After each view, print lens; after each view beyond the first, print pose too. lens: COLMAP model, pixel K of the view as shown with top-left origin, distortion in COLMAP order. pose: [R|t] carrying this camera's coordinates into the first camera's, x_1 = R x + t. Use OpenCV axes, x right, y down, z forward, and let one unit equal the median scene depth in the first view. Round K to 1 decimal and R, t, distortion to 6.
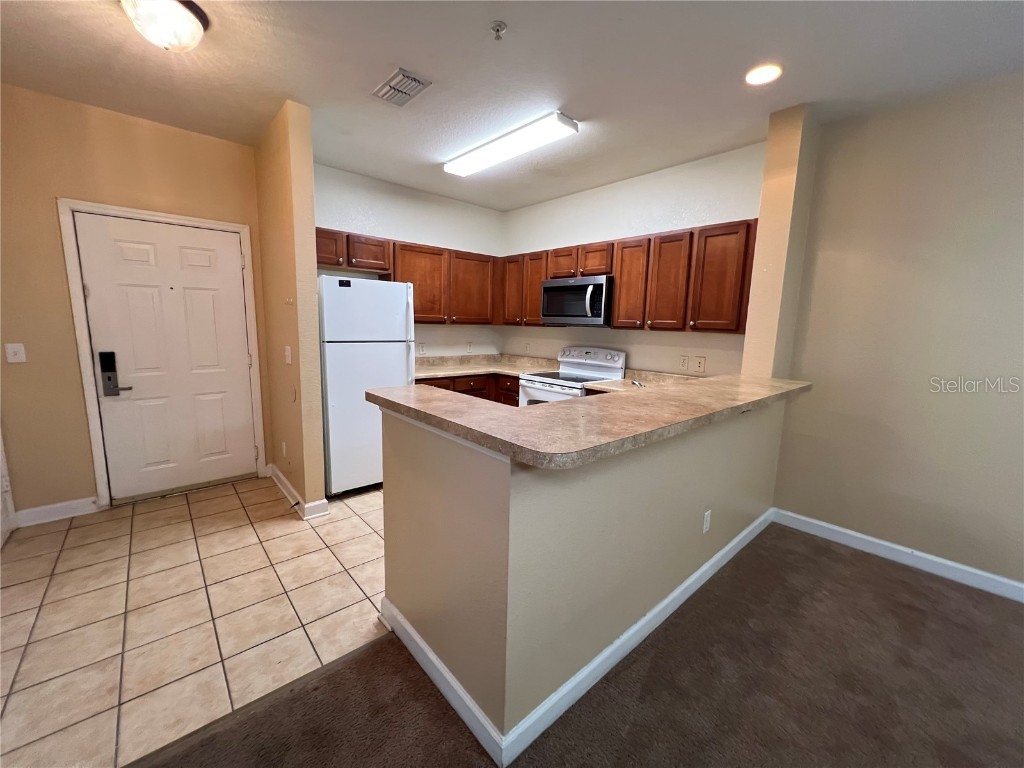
lens RADIAL K [[408.7, 0, 508.0], [0, 408.7, 382.6], [0, 0, 1]] dist [-0.001184, 0.000135]
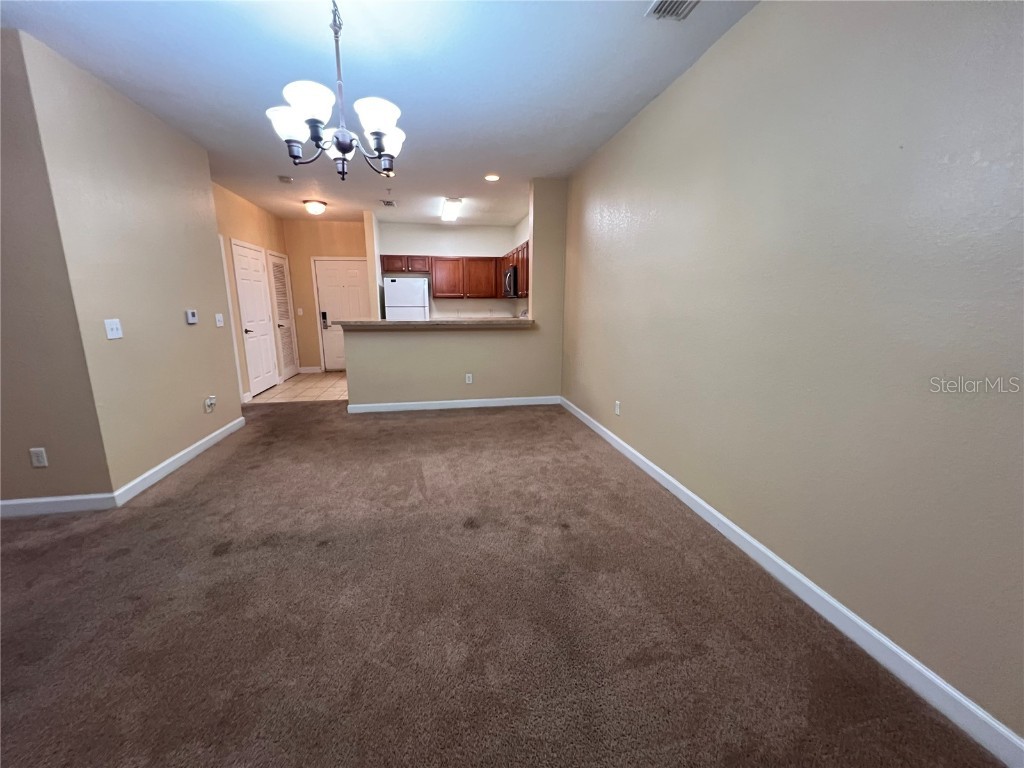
lens RADIAL K [[408.7, 0, 508.0], [0, 408.7, 382.6], [0, 0, 1]] dist [-0.001184, 0.000135]
pose [[0.852747, 0.074482, -0.516986, 1.157601], [-0.052889, 0.997006, 0.056400, 0.135823], [0.519639, -0.020752, 0.854134, -0.527449]]
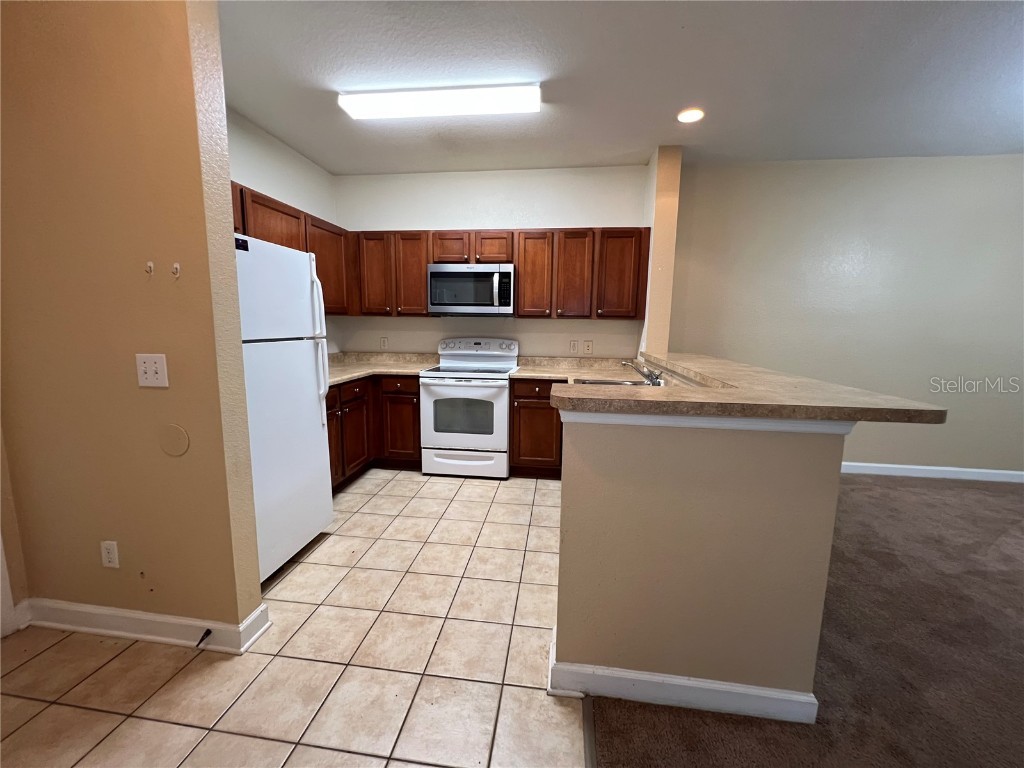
lens RADIAL K [[408.7, 0, 508.0], [0, 408.7, 382.6], [0, 0, 1]] dist [-0.001184, 0.000135]
pose [[0.754268, -0.111120, 0.647095, -0.441709], [0.101984, 0.993441, 0.051721, -0.026704], [-0.648597, 0.026982, 0.760653, 0.250940]]
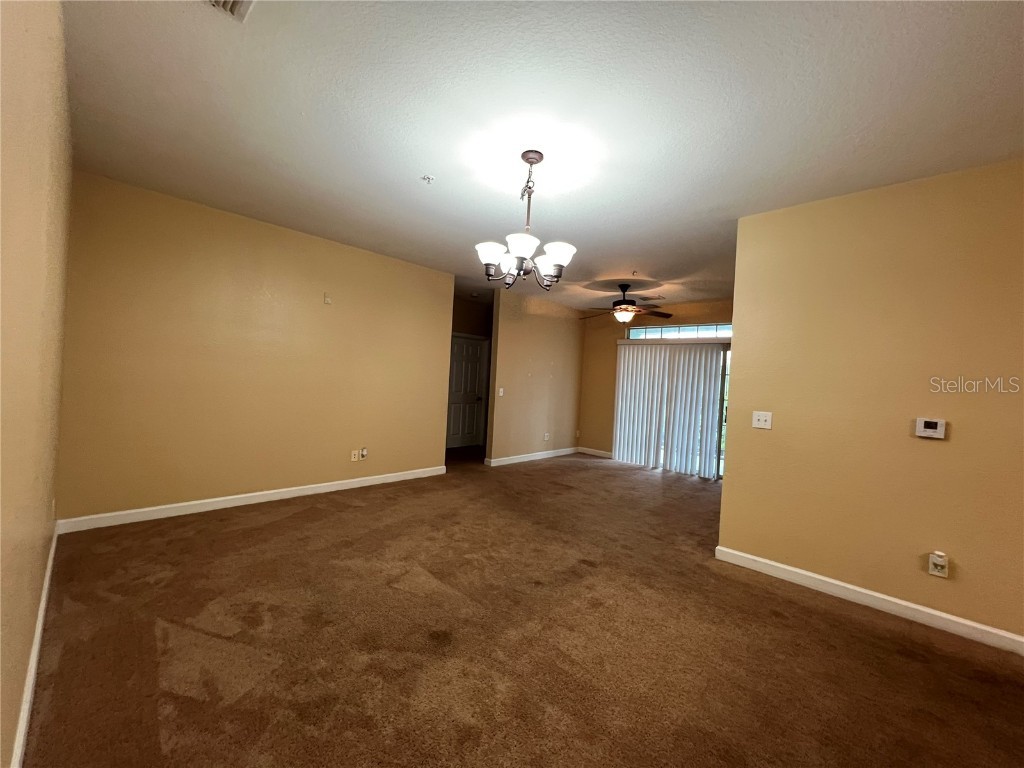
lens RADIAL K [[407.3, 0, 512.0], [0, 407.3, 384.0], [0, 0, 1]] dist [-0.000609, -0.000056]
pose [[-0.992655, -0.081830, -0.089108, 0.748309], [-0.094855, 0.983599, 0.153415, -0.041012], [0.075093, 0.160740, -0.984136, 0.546107]]
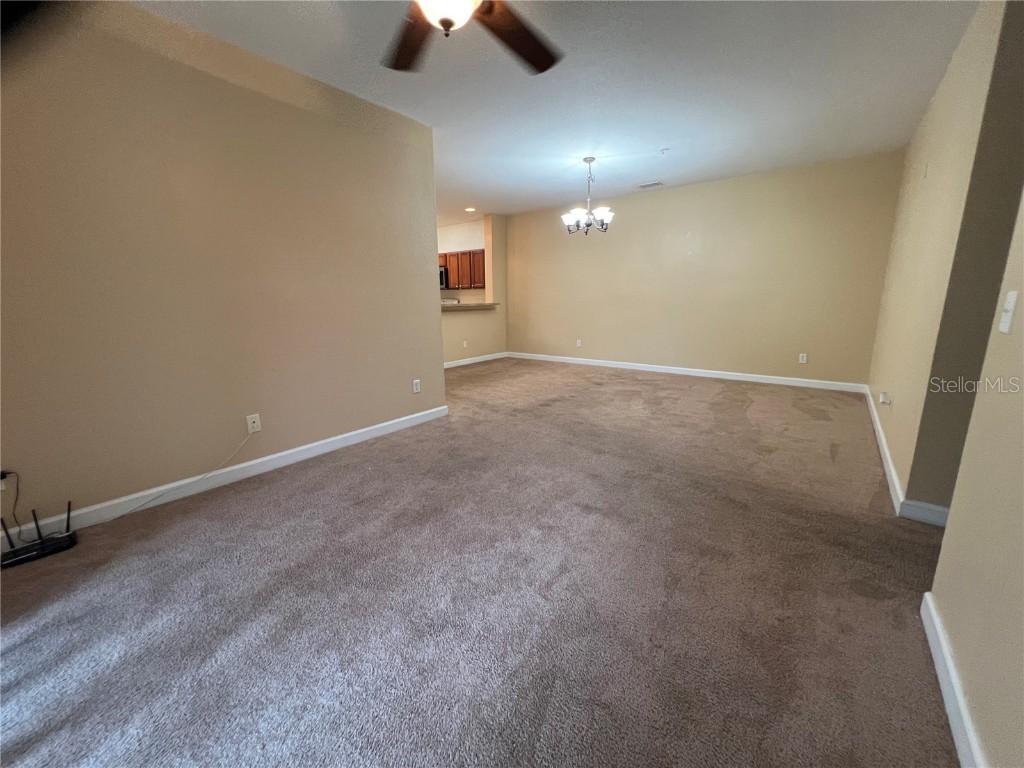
lens RADIAL K [[415.6, 0, 512.0], [0, 415.6, 384.0], [0, 0, 1]] dist [-0.000288, 0.000033]
pose [[0.984625, -0.063667, 0.162666, 0.187877], [0.052662, 0.996078, 0.071100, 0.271727], [-0.166555, -0.061440, 0.984116, -1.521154]]
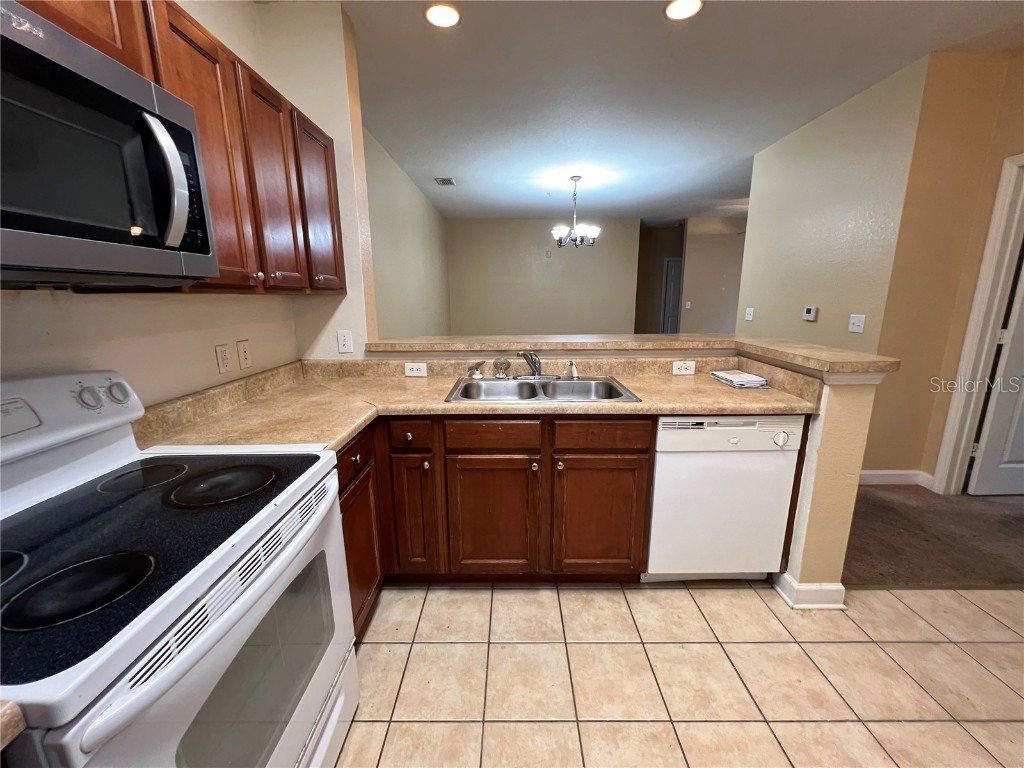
lens RADIAL K [[408.7, 0, 508.0], [0, 408.7, 382.6], [0, 0, 1]] dist [-0.001184, 0.000135]
pose [[-0.746805, -0.160336, 0.645425, -0.143915], [0.085168, 0.939454, 0.331924, -0.151658], [-0.659567, 0.302852, -0.687934, 1.091991]]
